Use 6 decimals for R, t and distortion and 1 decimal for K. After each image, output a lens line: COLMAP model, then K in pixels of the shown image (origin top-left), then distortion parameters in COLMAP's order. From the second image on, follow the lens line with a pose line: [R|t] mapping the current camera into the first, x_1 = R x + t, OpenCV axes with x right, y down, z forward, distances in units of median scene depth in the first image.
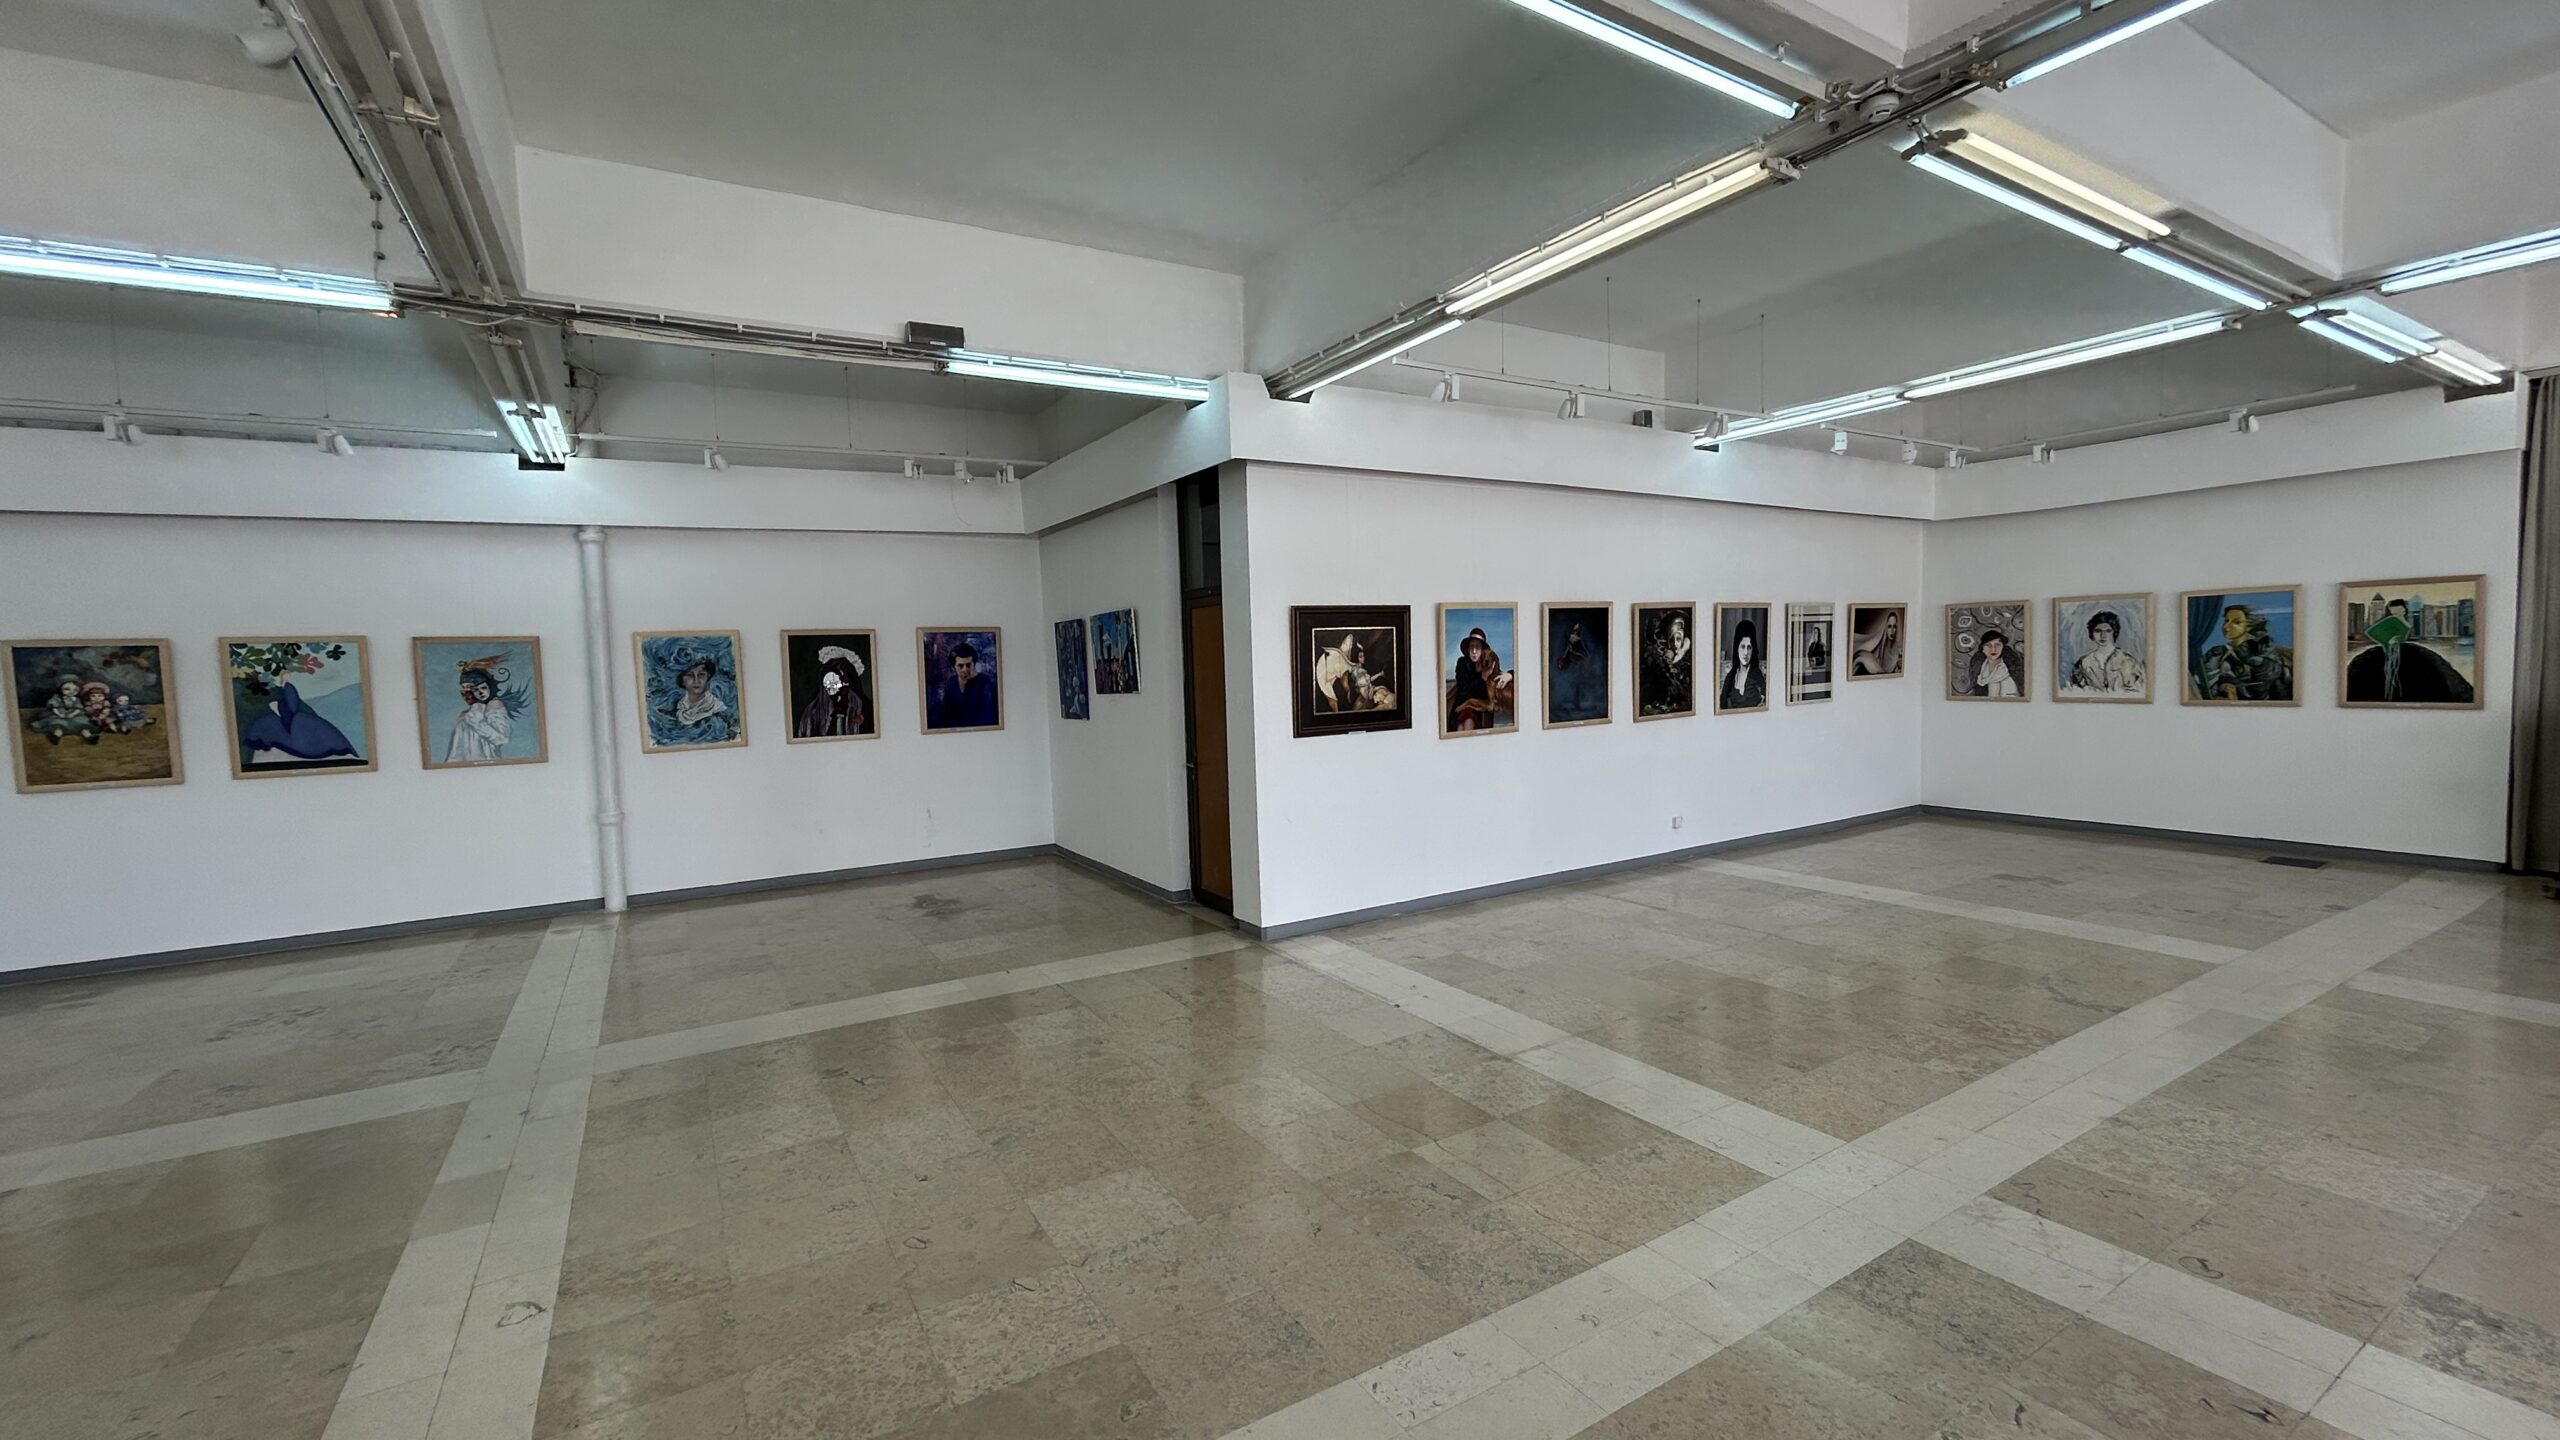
lens RADIAL K [[1043.2, 0, 1277.4], [0, 1043.2, 722.5], [0, 0, 1]] dist [0.002067, 0.000295]
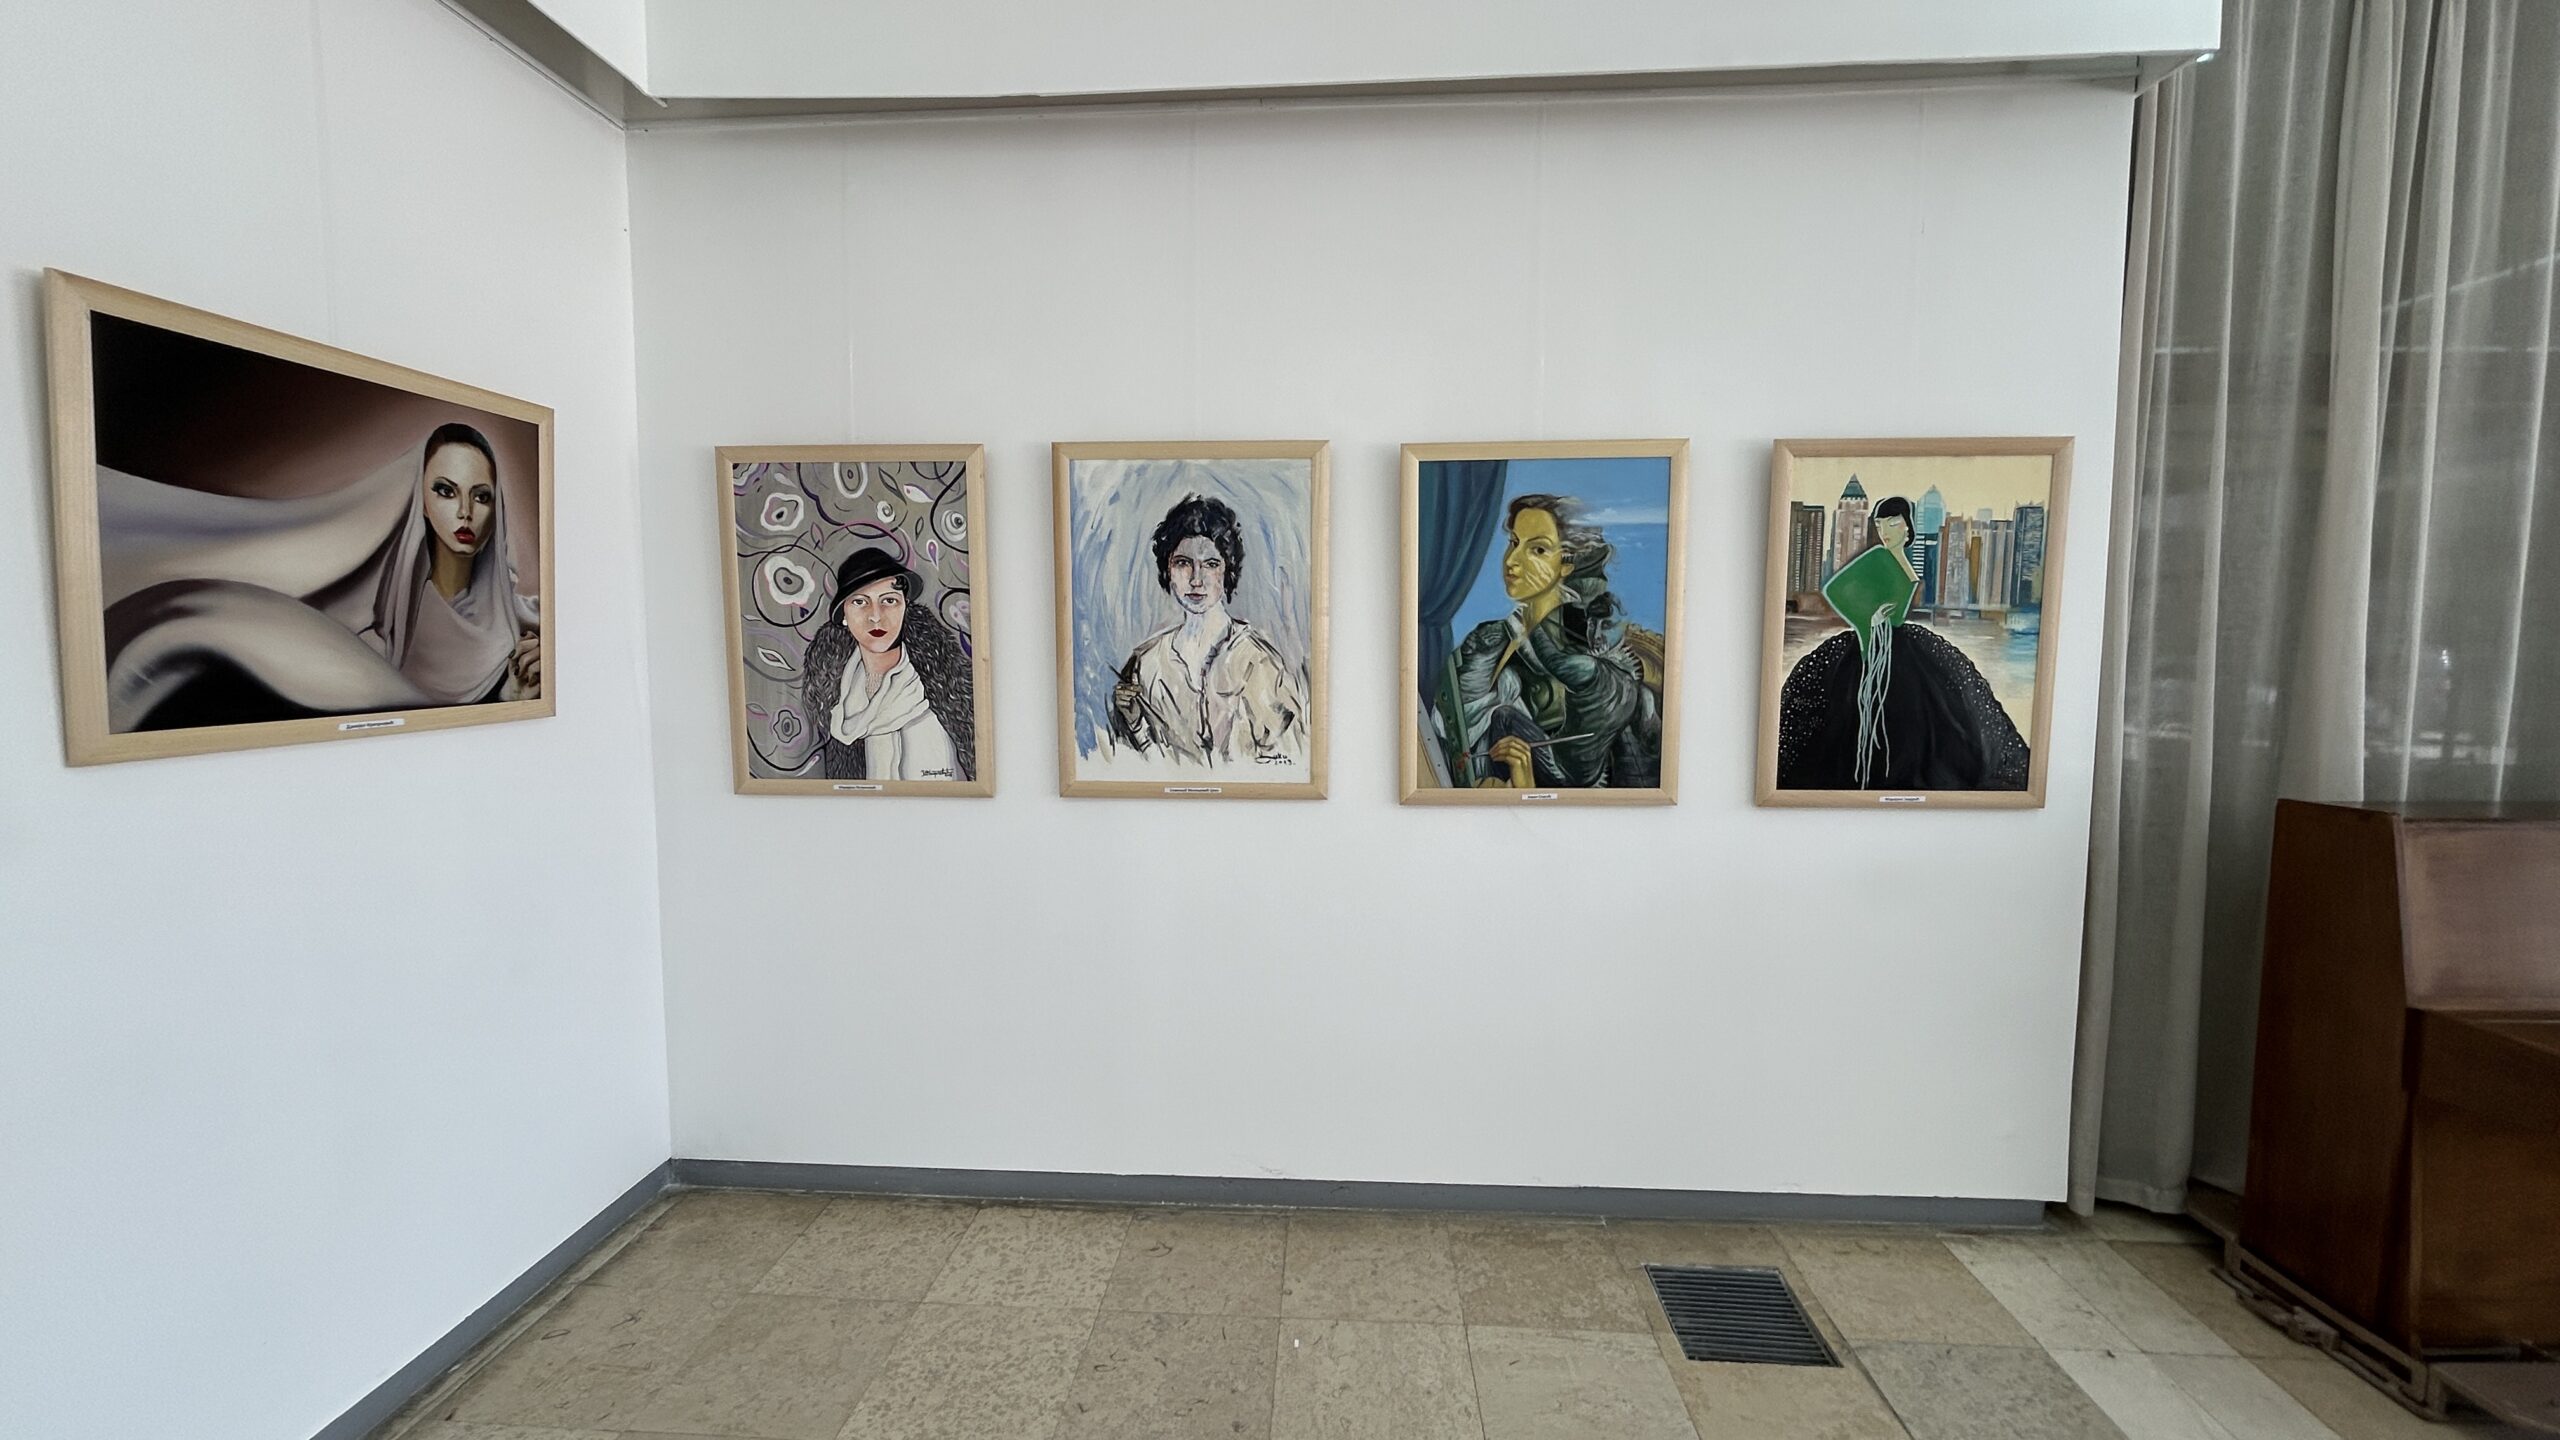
lens RADIAL K [[1043.2, 0, 1280.8], [0, 1043.2, 715.8], [0, 0, 1]] dist [0.002067, 0.000295]
pose [[0.574155, -0.029203, 0.818225, 0.592765], [0.030701, 0.999429, 0.014127, -0.050044], [-0.818170, 0.017010, 0.574724, 0.859062]]
